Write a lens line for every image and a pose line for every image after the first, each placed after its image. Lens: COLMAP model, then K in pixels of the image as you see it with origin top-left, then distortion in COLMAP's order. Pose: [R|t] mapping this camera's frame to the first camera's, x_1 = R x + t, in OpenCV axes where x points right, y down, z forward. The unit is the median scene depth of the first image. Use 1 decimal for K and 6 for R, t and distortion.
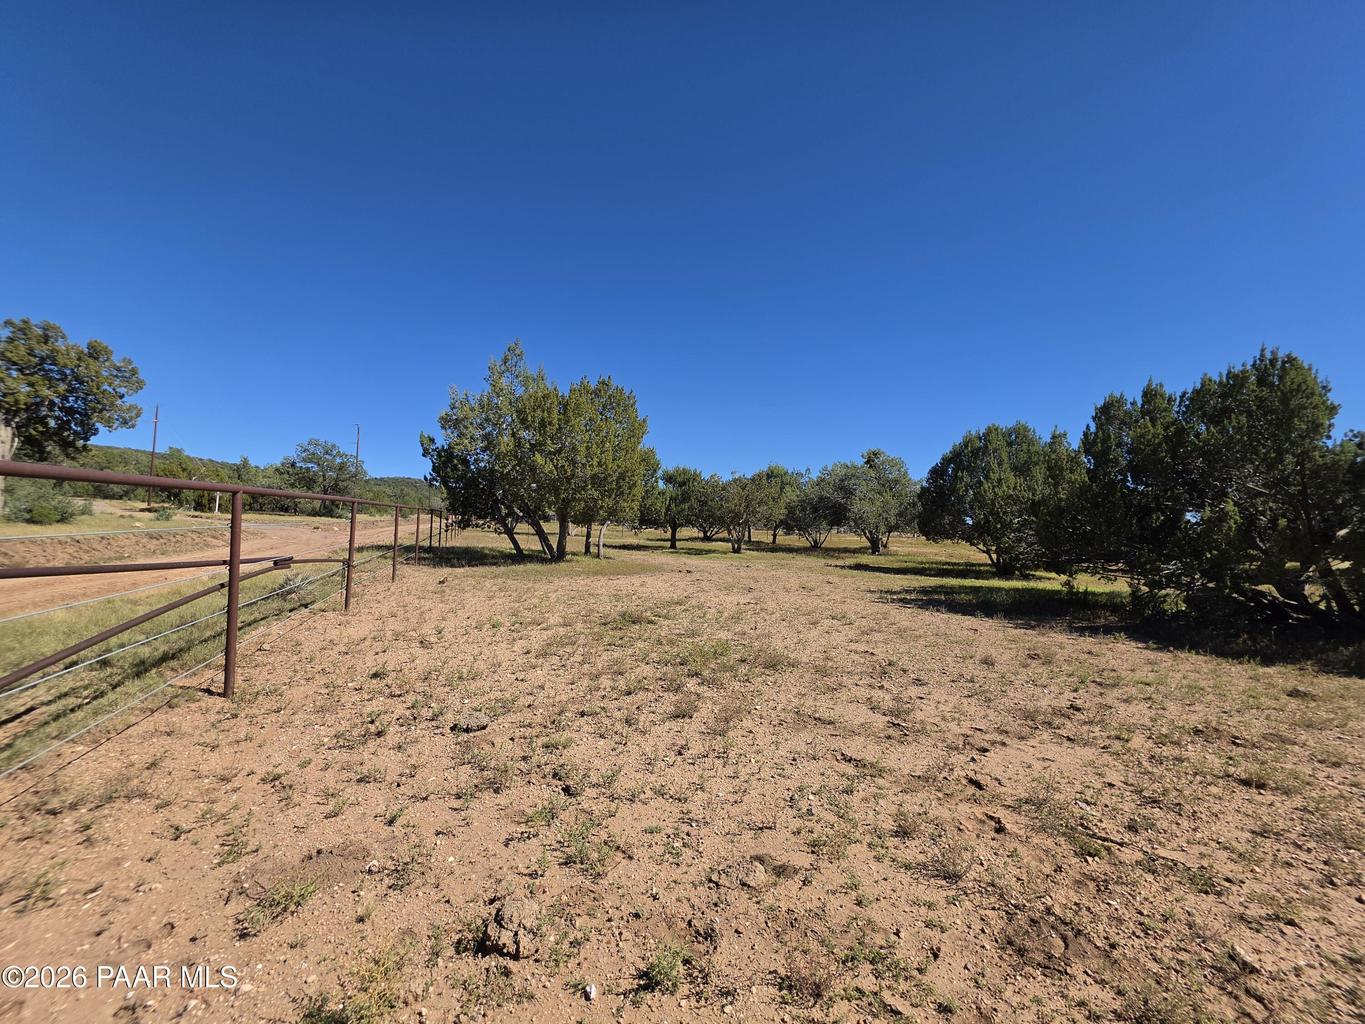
lens RADIAL K [[533.3, 0, 683.2], [0, 533.3, 507.2], [0, 0, 1]] dist [-0.002621, 0.001303]
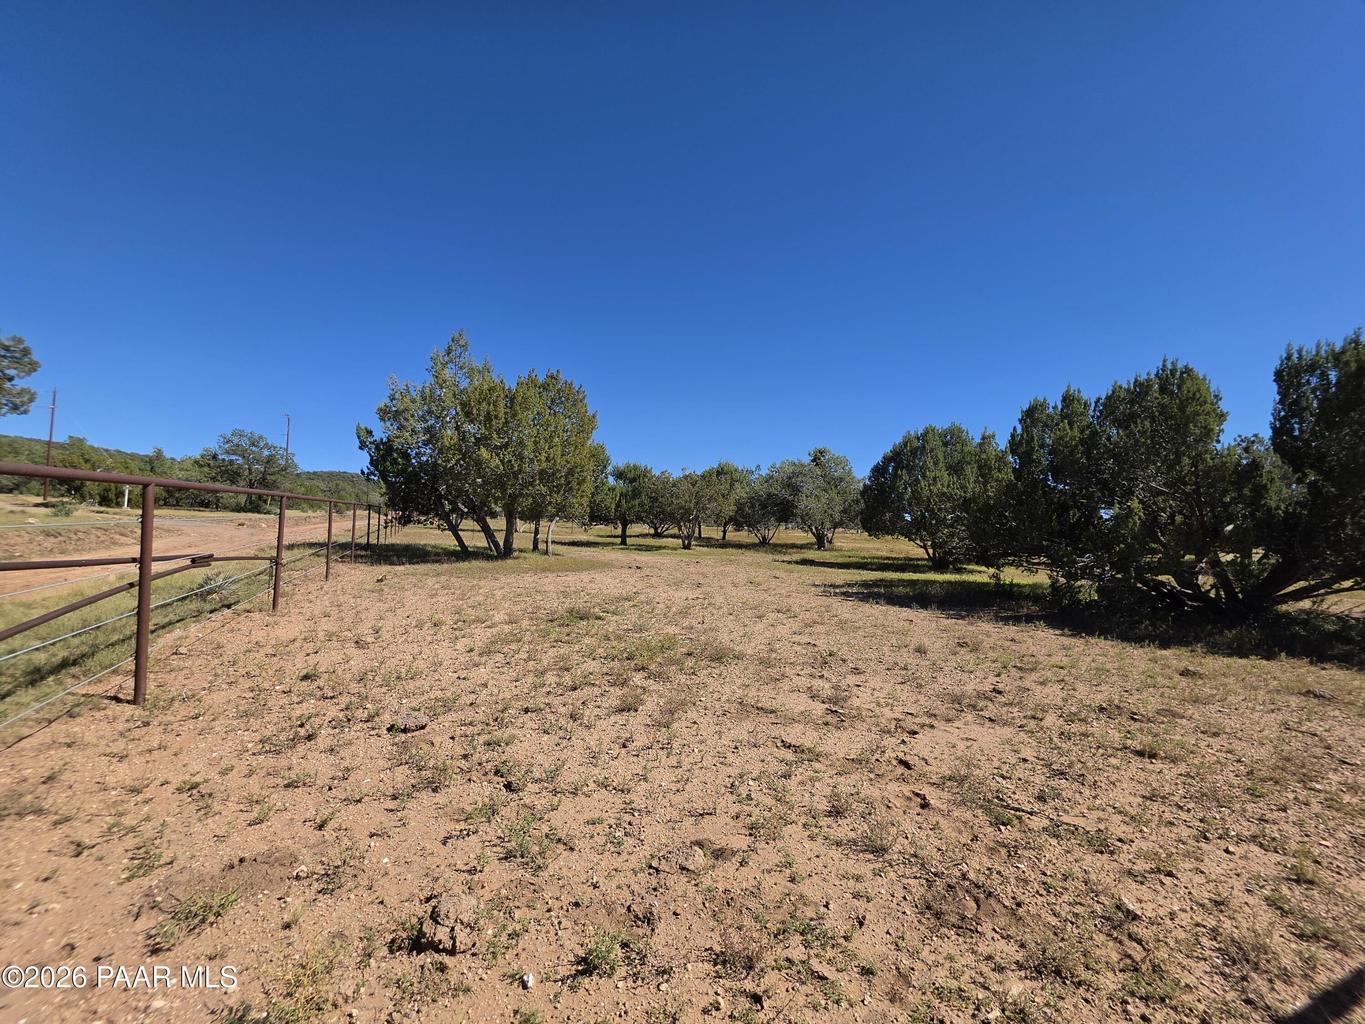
lens RADIAL K [[533.3, 0, 681.1], [0, 533.3, 506.8], [0, 0, 1]] dist [-0.002621, 0.001303]
pose [[0.996230, 0.002299, 0.086725, 0.010734], [-0.002779, 0.999982, 0.005404, 0.003036], [-0.086711, -0.005625, 0.996218, -0.010422]]
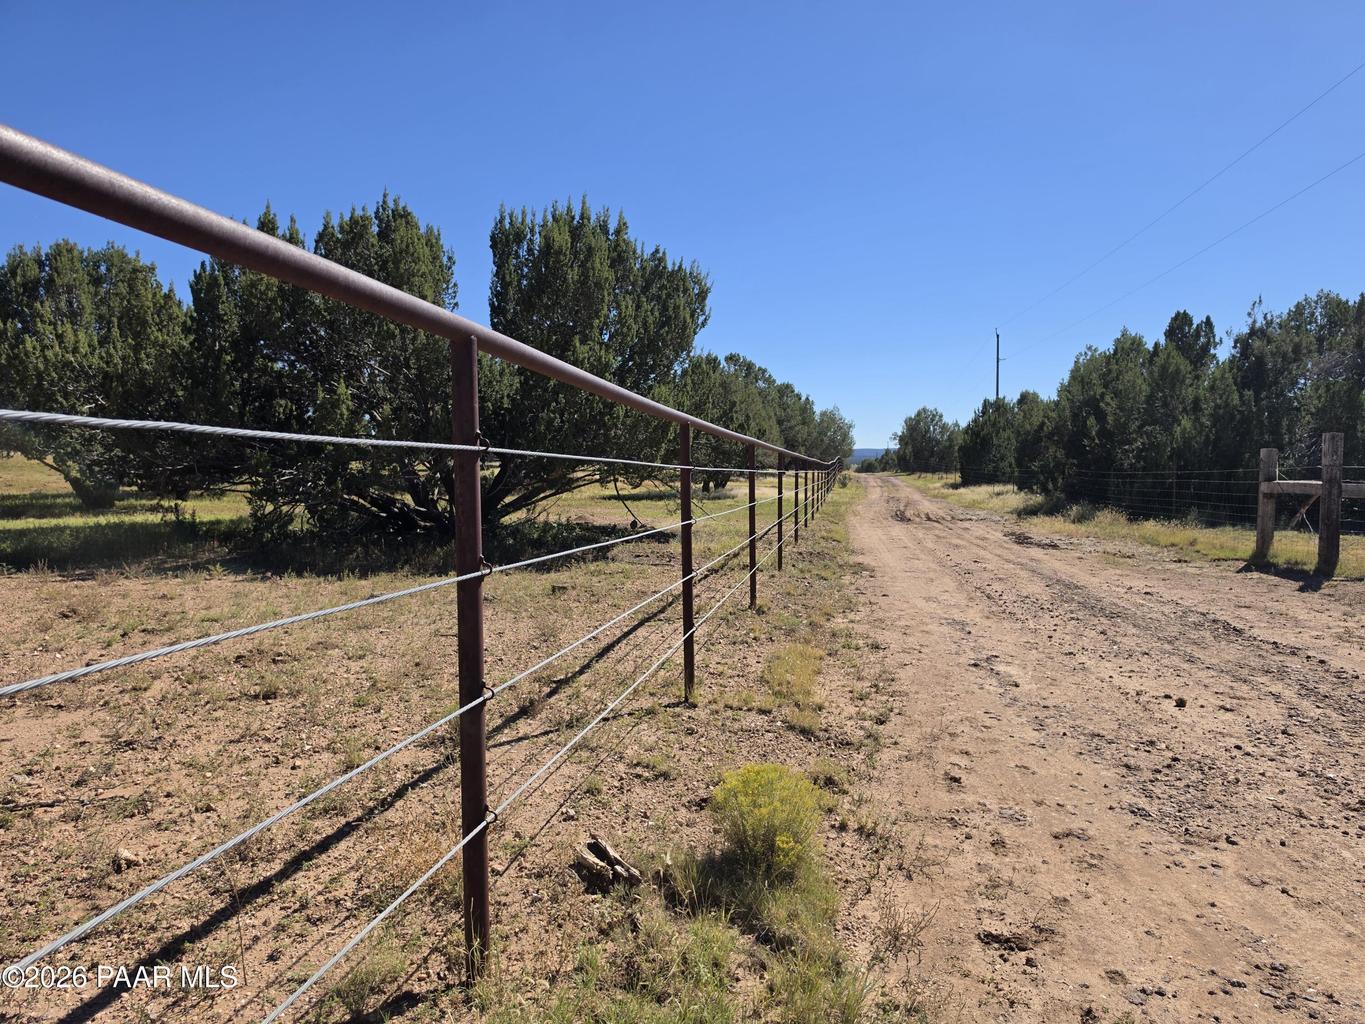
lens RADIAL K [[938.7, 0, 684.5], [0, 938.7, 513.9], [0, 0, 1]] dist [0.011467, -0.021171]
pose [[0.490883, -0.077429, 0.867778, 0.104276], [-0.022769, 0.994563, 0.101621, 0.055136], [-0.870928, -0.069642, 0.486451, -0.233372]]
